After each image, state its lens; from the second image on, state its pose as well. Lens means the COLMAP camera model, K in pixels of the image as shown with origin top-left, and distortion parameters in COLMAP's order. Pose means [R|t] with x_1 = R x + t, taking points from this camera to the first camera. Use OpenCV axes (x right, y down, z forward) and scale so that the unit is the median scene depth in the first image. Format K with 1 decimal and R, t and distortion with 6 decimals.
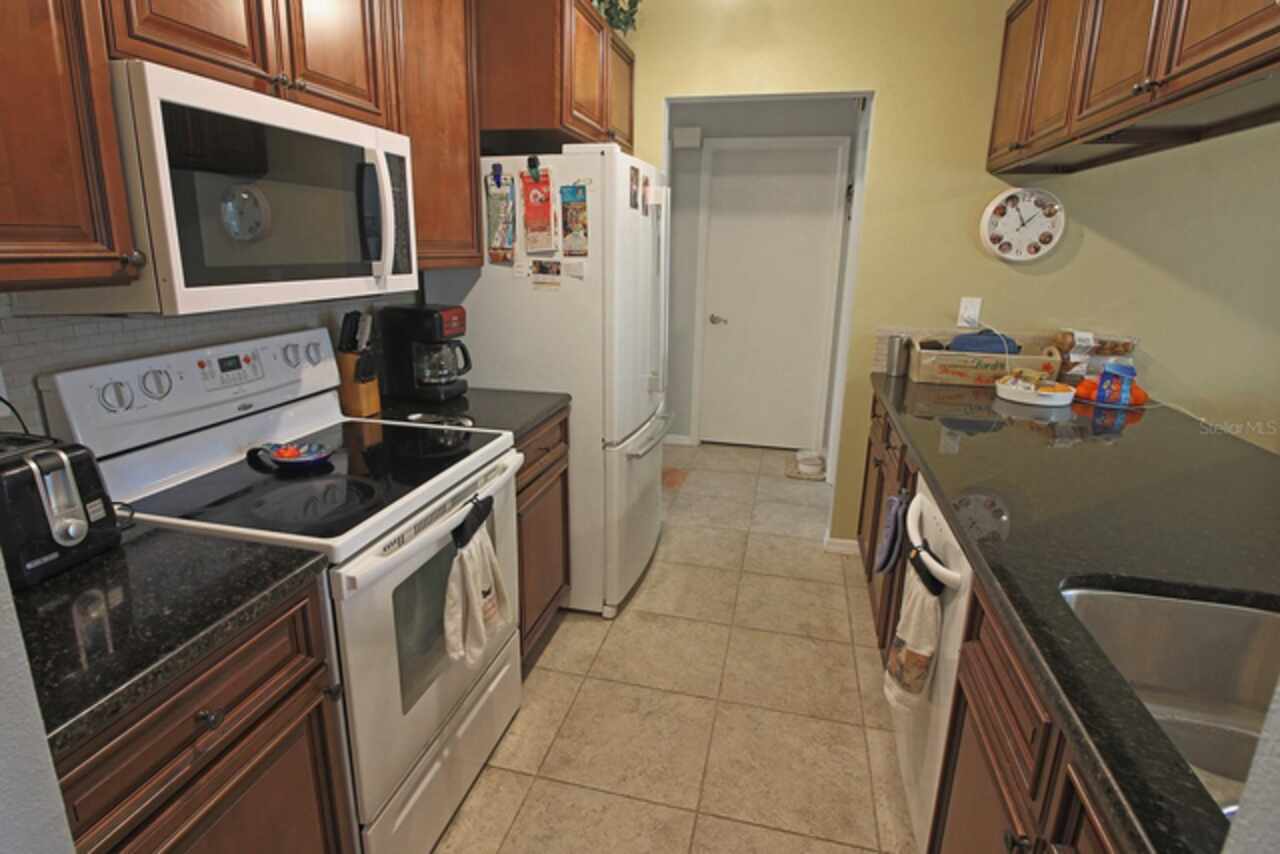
lens RADIAL K [[653.1, 0, 626.4], [0, 653.1, 416.9], [0, 0, 1]] dist [0.002135, -0.015076]
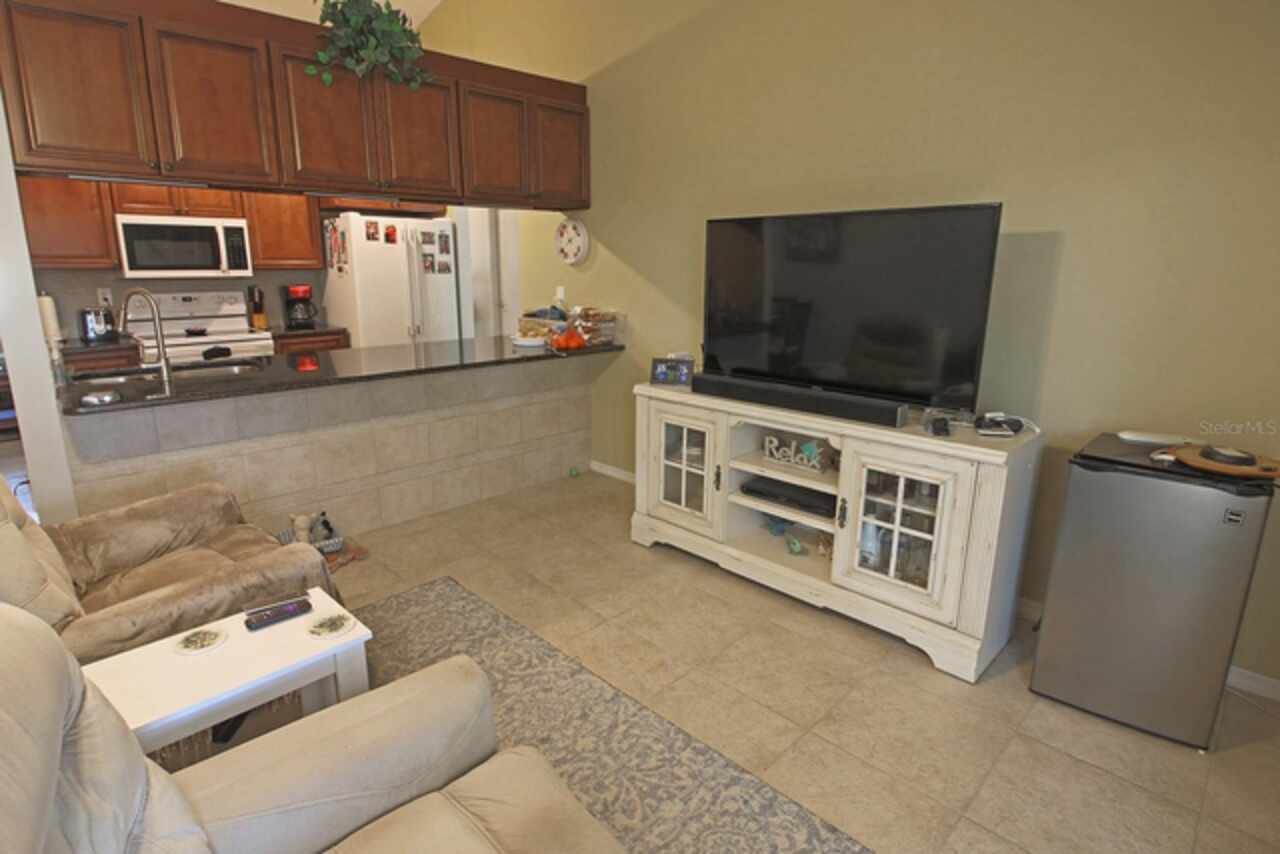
lens RADIAL K [[653.1, 0, 626.4], [0, 653.1, 416.9], [0, 0, 1]] dist [0.002135, -0.015076]
pose [[0.851111, 0.107781, -0.513803, 1.800964], [-0.122562, 0.992447, 0.005165, 0.127738], [0.510479, 0.058577, 0.857892, -0.338270]]
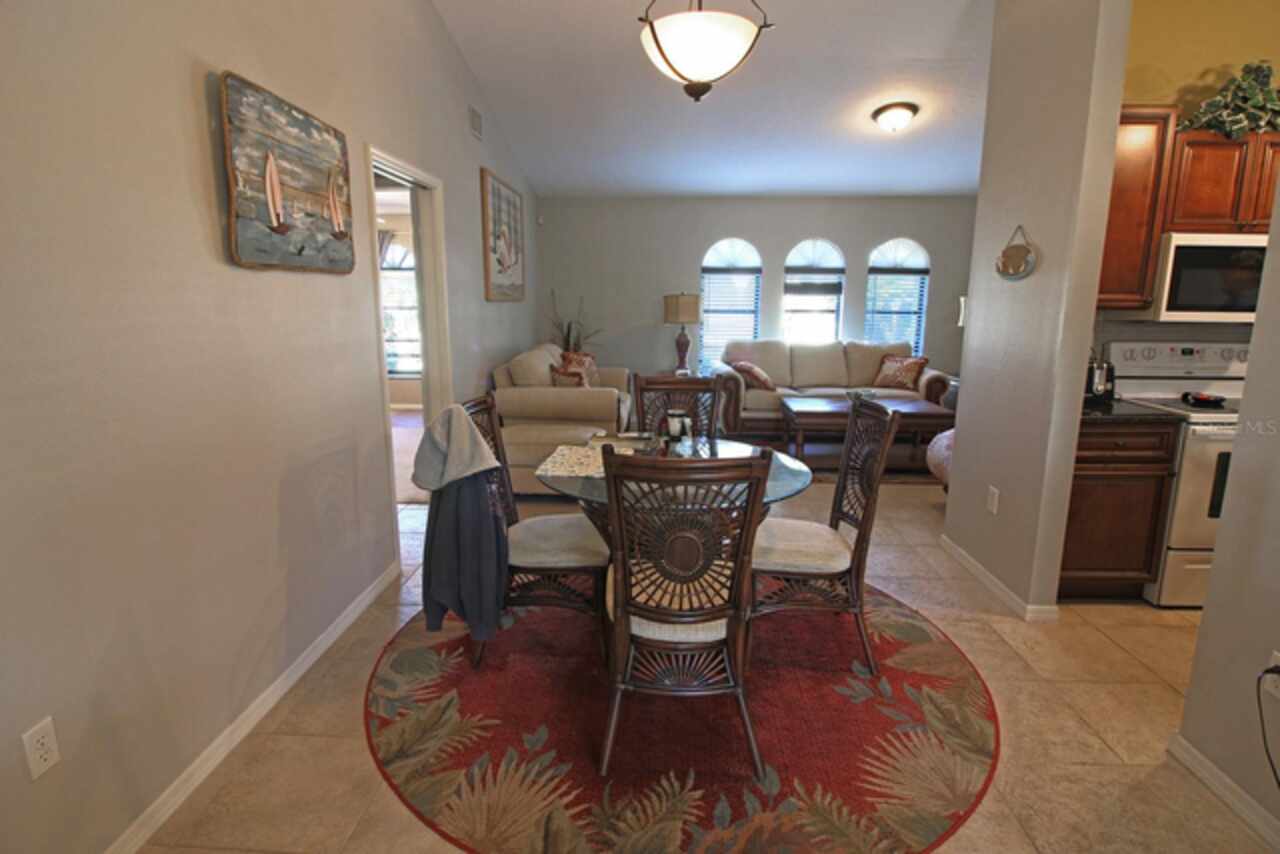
lens RADIAL K [[653.1, 0, 626.4], [0, 653.1, 416.9], [0, 0, 1]] dist [0.002135, -0.015076]
pose [[0.194619, 0.166953, -0.966566, 0.734797], [-0.246770, 0.962048, 0.116485, 0.216268], [0.949330, 0.215850, 0.228431, -0.773001]]
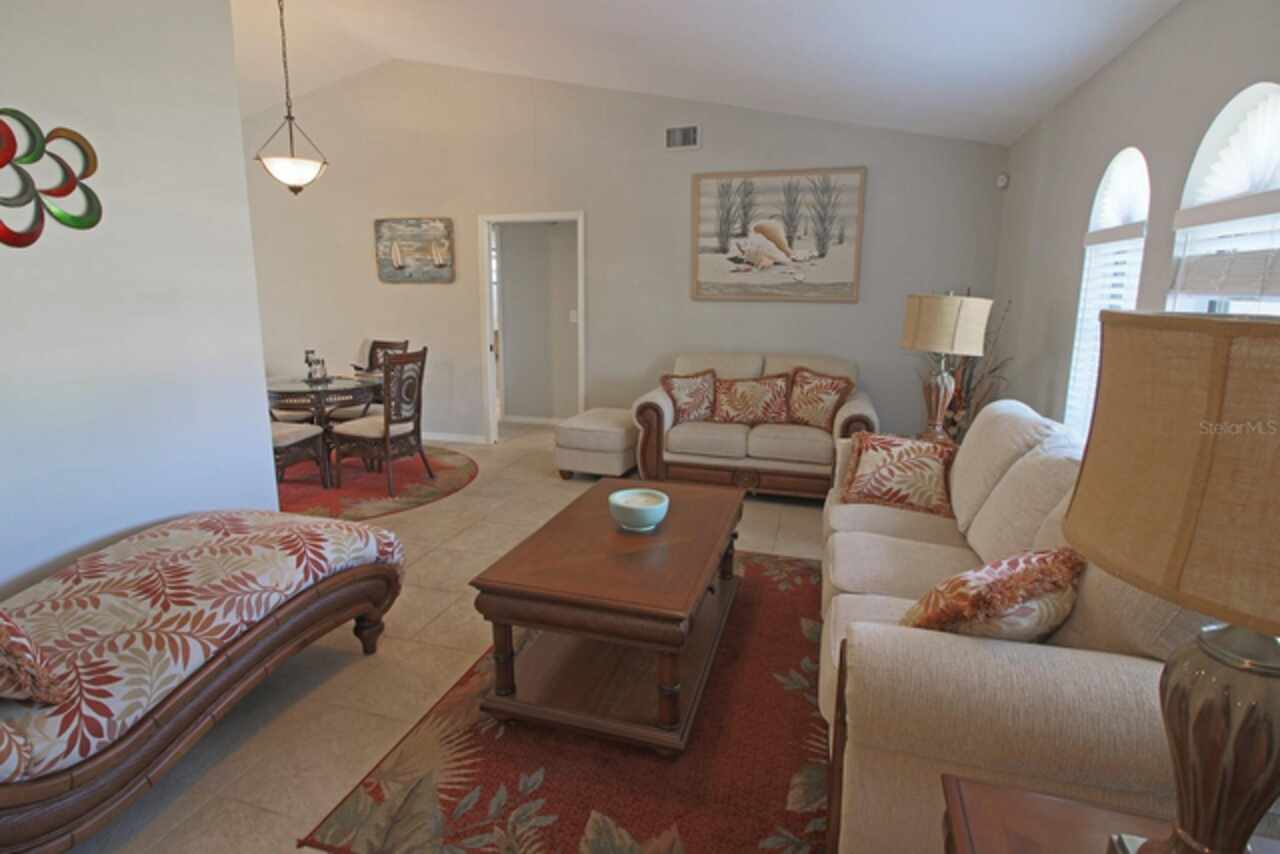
lens RADIAL K [[653.1, 0, 626.4], [0, 653.1, 416.9], [0, 0, 1]] dist [0.002135, -0.015076]
pose [[-0.998166, -0.030379, 0.052371, -1.378645], [-0.004992, 0.903351, 0.428873, -0.391260], [-0.060338, 0.427825, -0.901845, 1.430357]]
